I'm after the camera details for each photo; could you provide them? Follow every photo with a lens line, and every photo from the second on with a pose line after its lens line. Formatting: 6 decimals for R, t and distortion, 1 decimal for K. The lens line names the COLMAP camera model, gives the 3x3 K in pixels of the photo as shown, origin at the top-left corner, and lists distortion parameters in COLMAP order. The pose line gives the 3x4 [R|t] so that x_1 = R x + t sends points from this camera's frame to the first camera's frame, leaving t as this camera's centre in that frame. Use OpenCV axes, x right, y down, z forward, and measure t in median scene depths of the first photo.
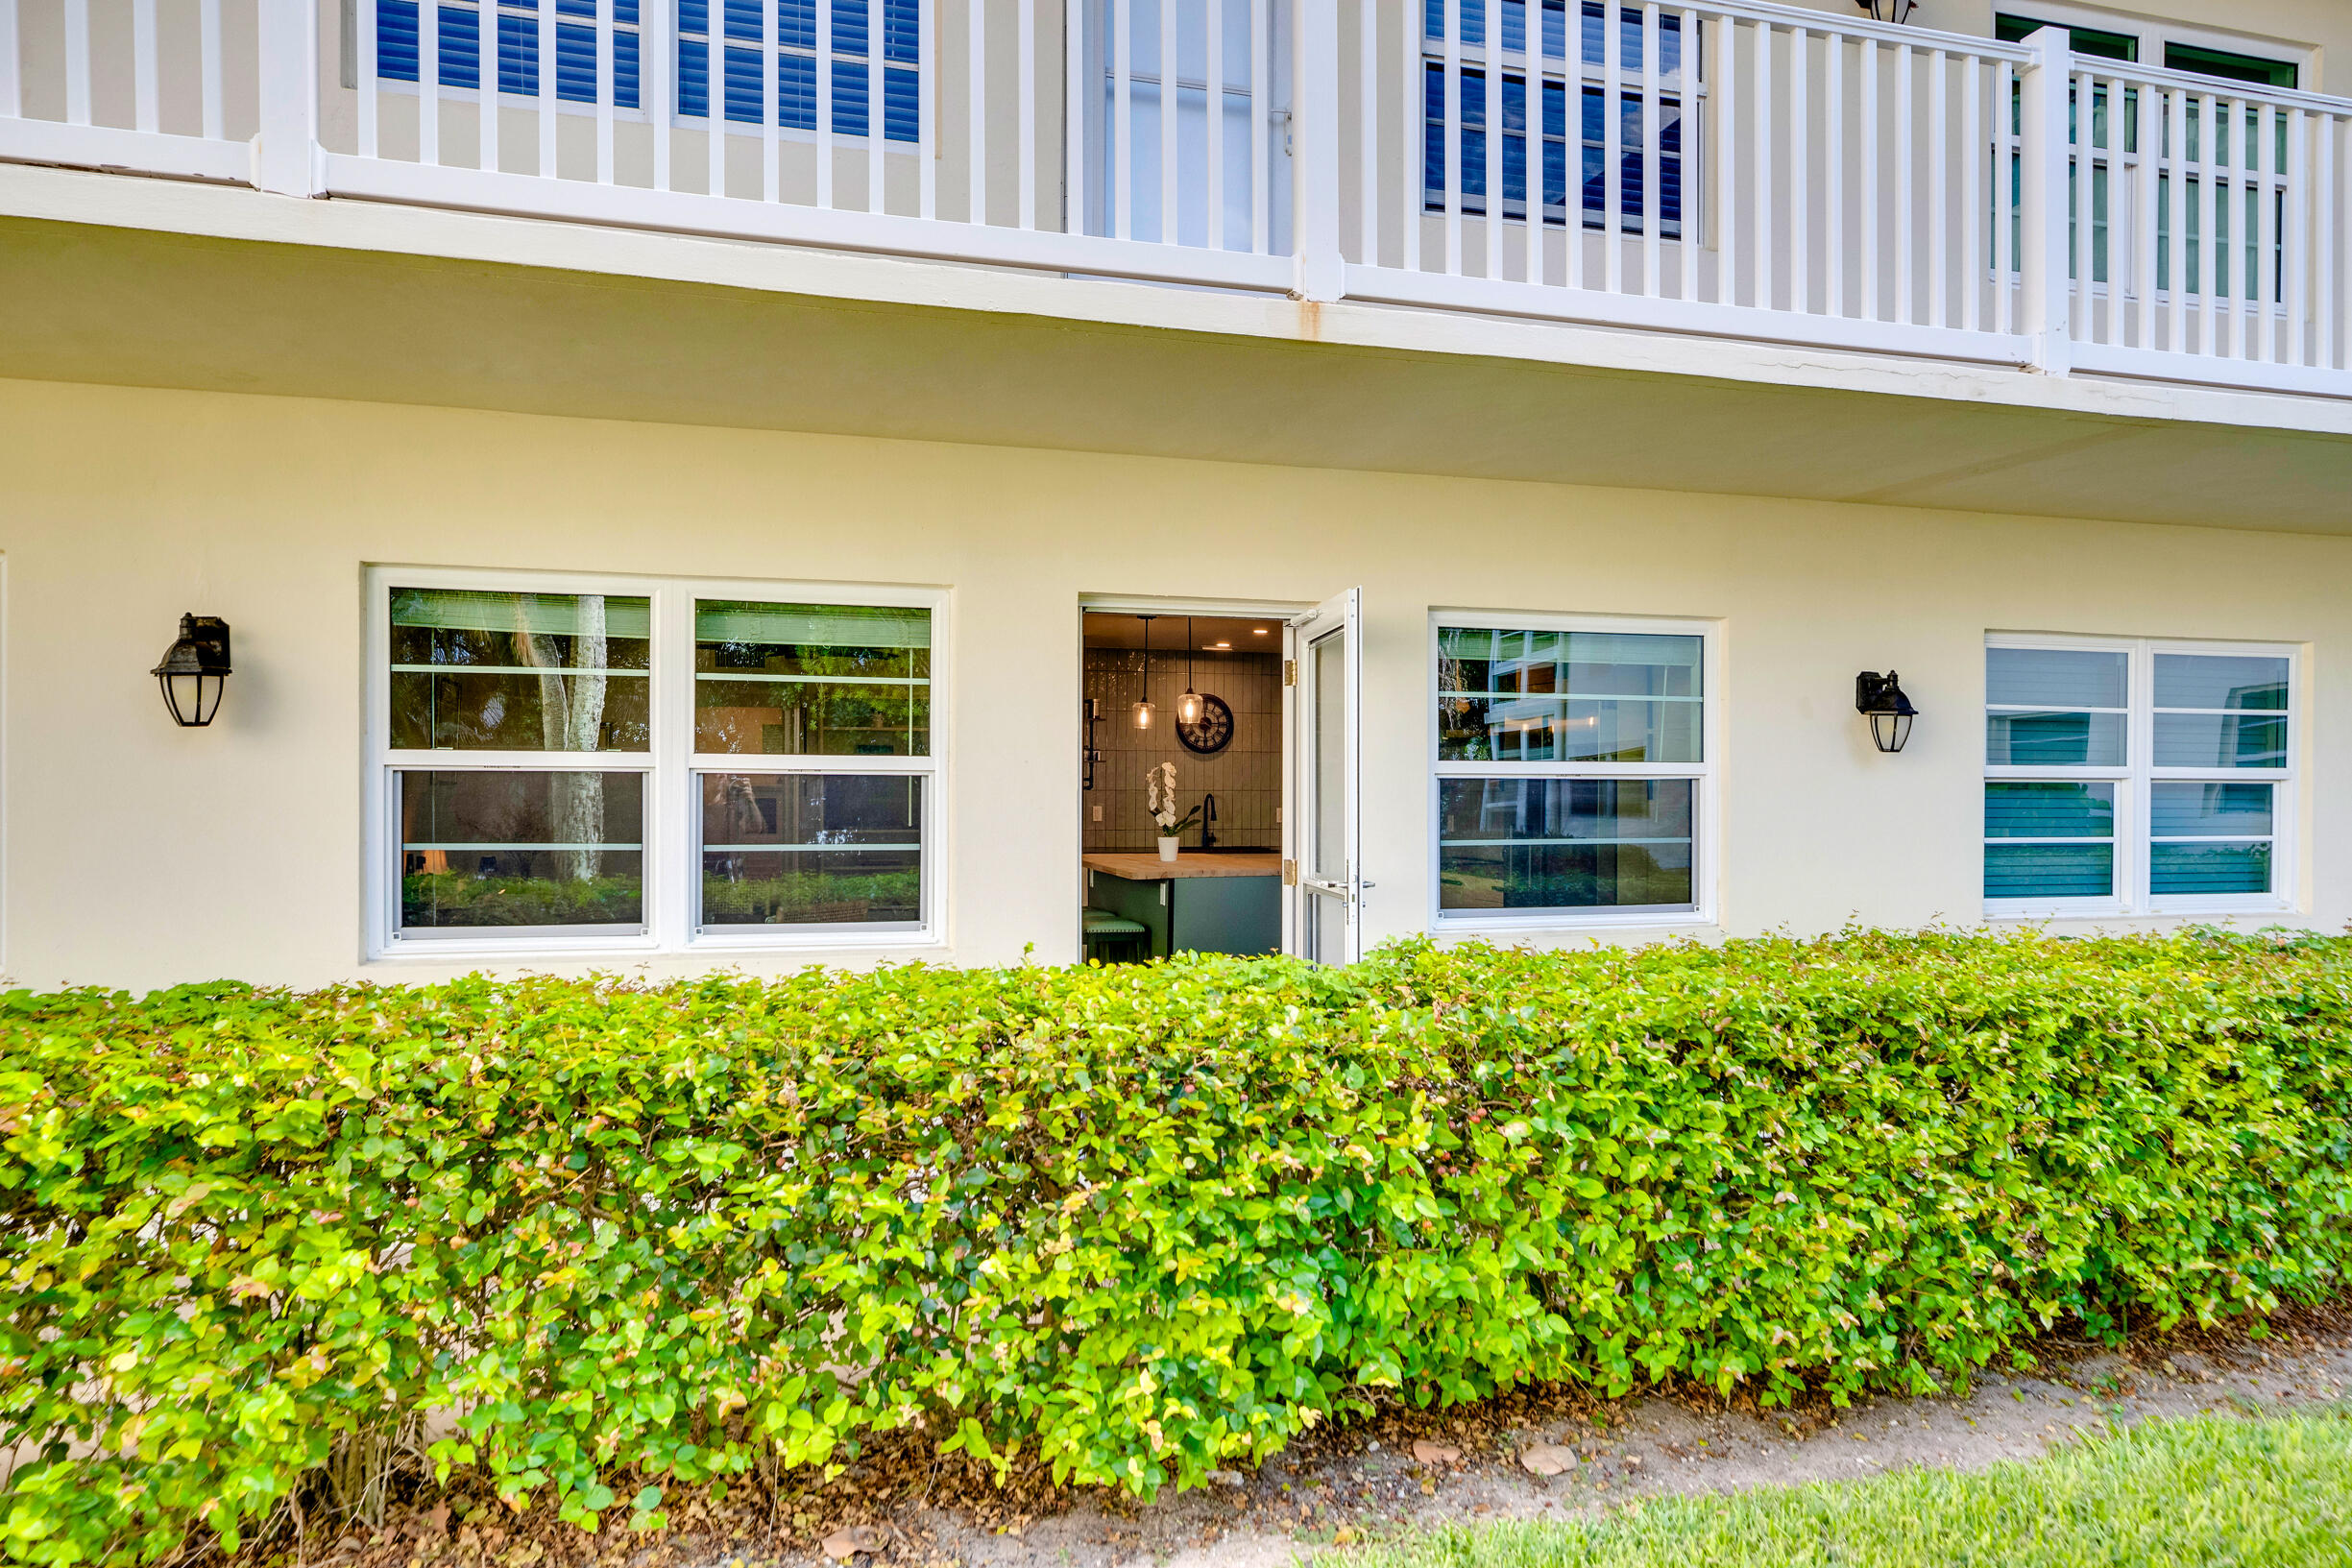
lens RADIAL K [[1547.3, 0, 1176.0], [0, 1547.3, 784.0], [0, 0, 1]] dist [0.000604, 0.000103]
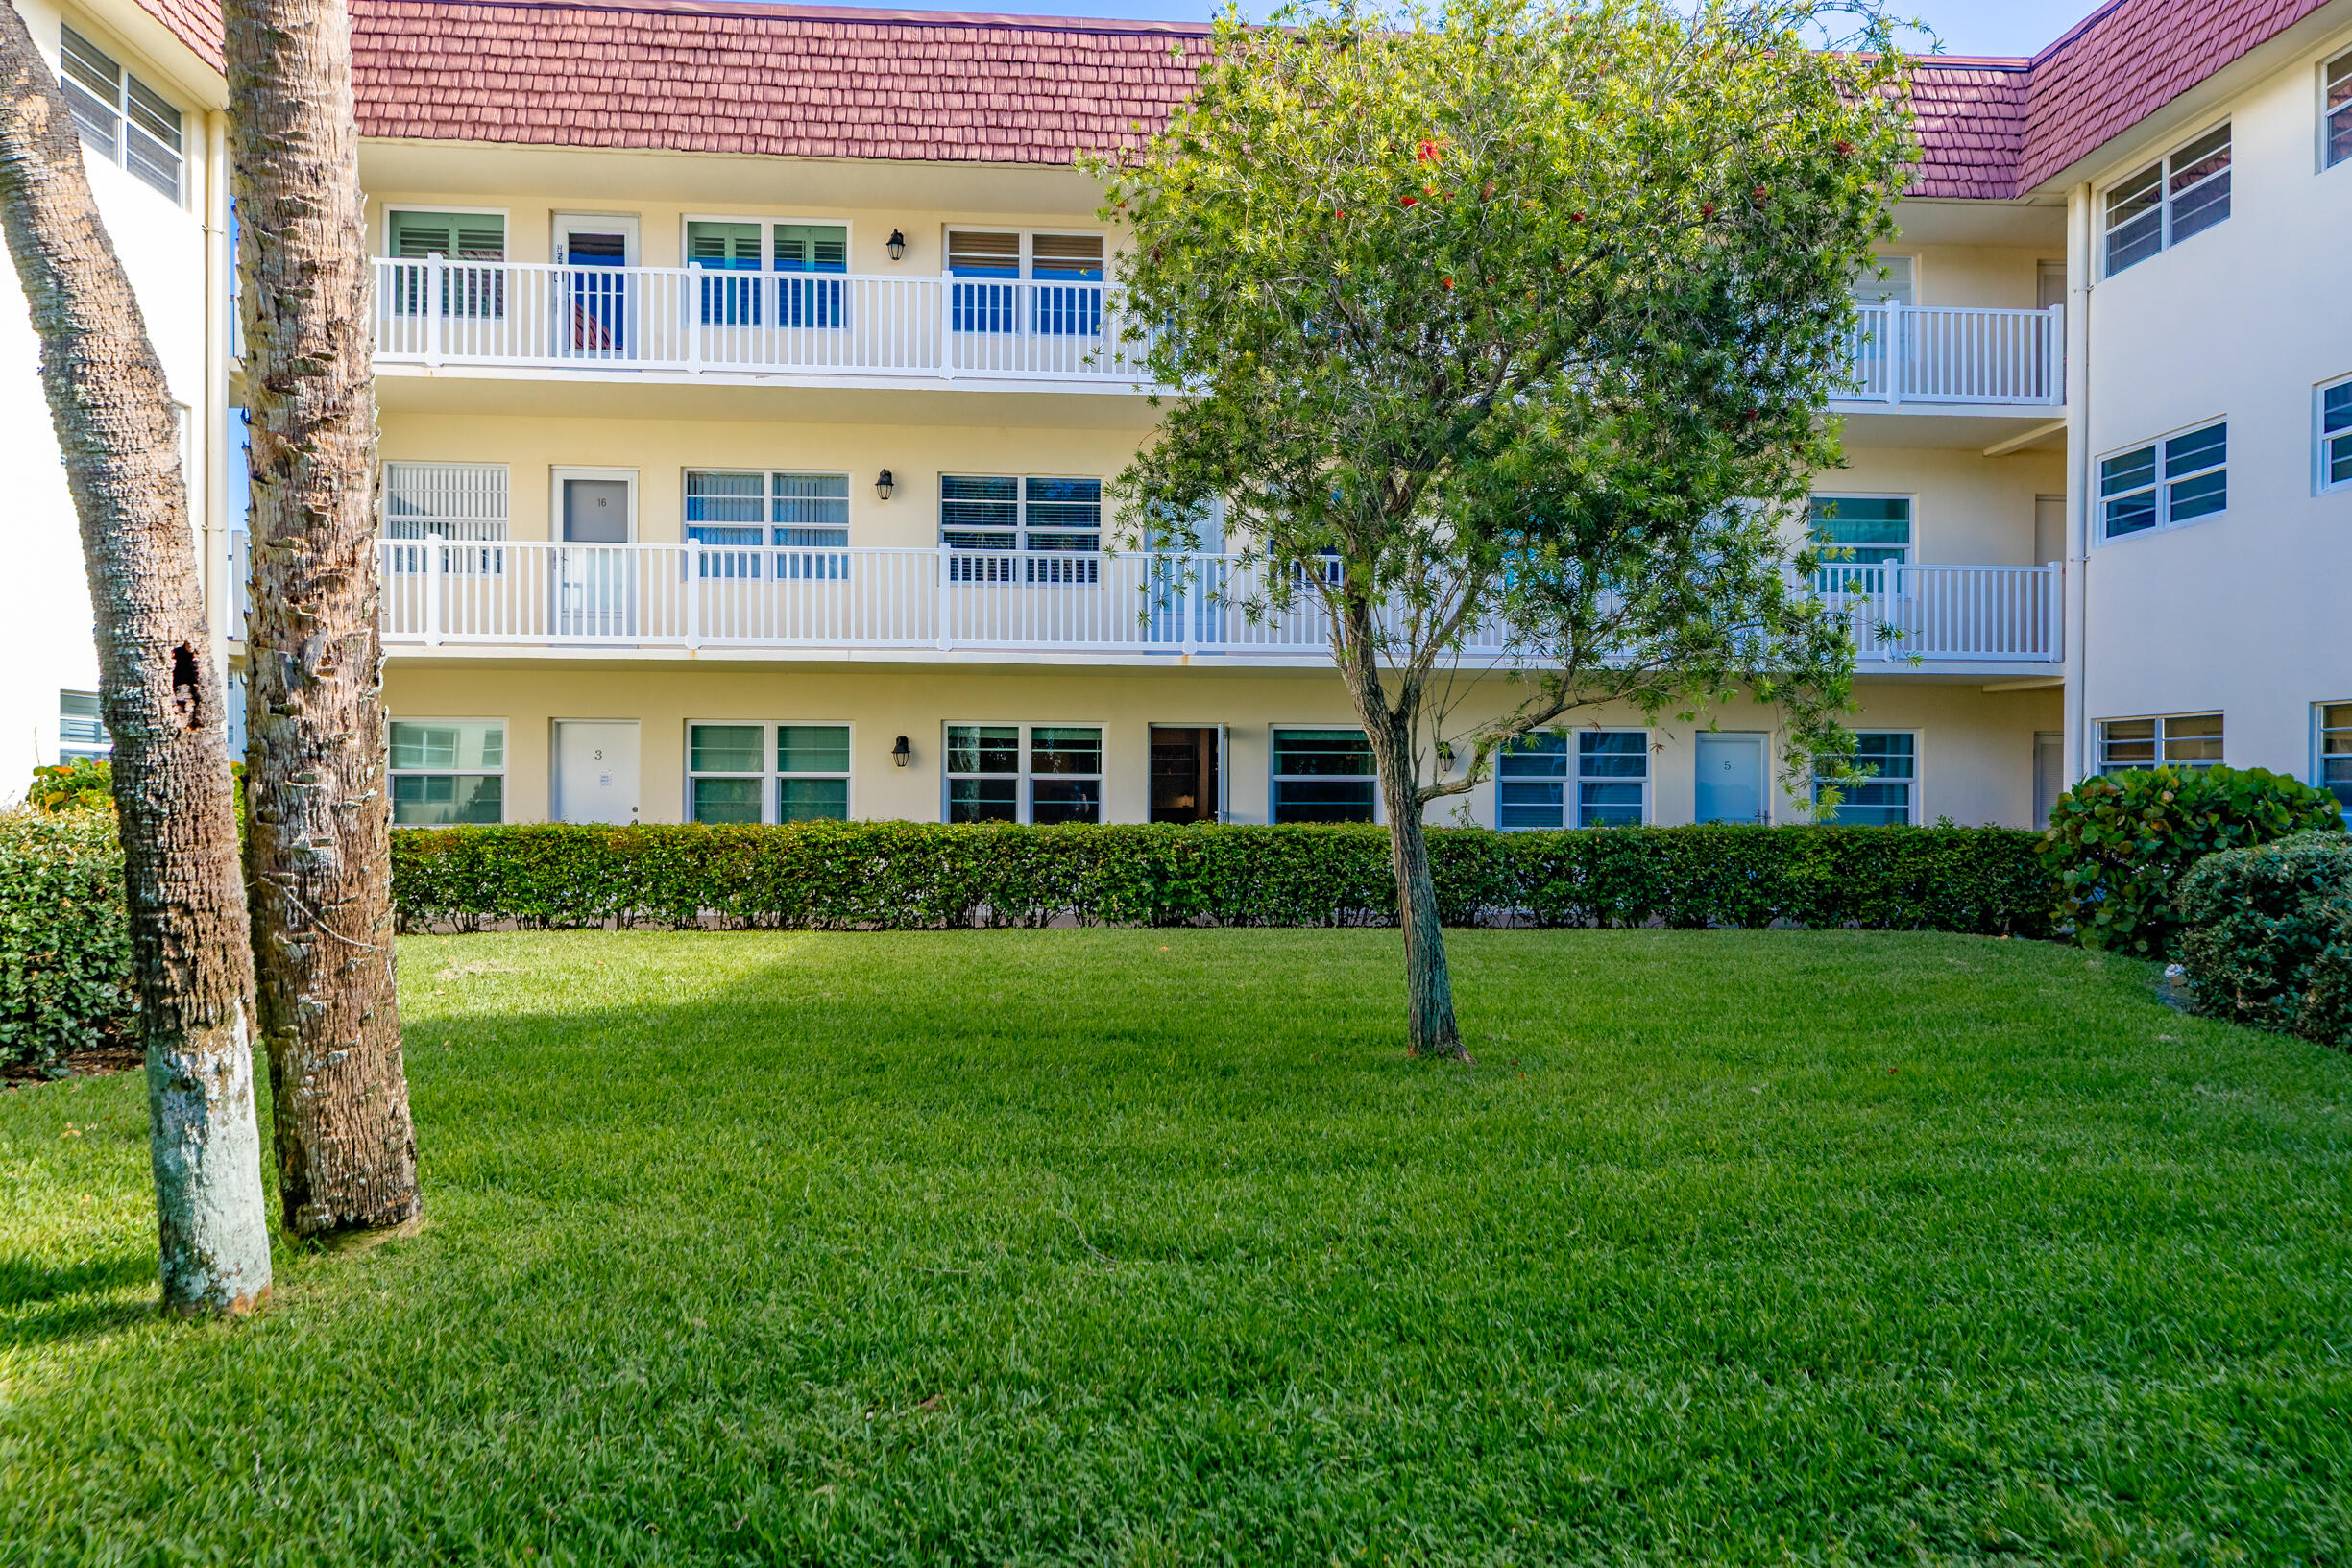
lens RADIAL K [[1547.3, 0, 1176.0], [0, 1547.3, 784.0], [0, 0, 1]] dist [0.000604, 0.000103]
pose [[0.977481, -0.001306, -0.211019, 0.721804], [0.000393, 0.999990, -0.004369, 0.018855], [0.211023, 0.004187, 0.977472, -2.271828]]
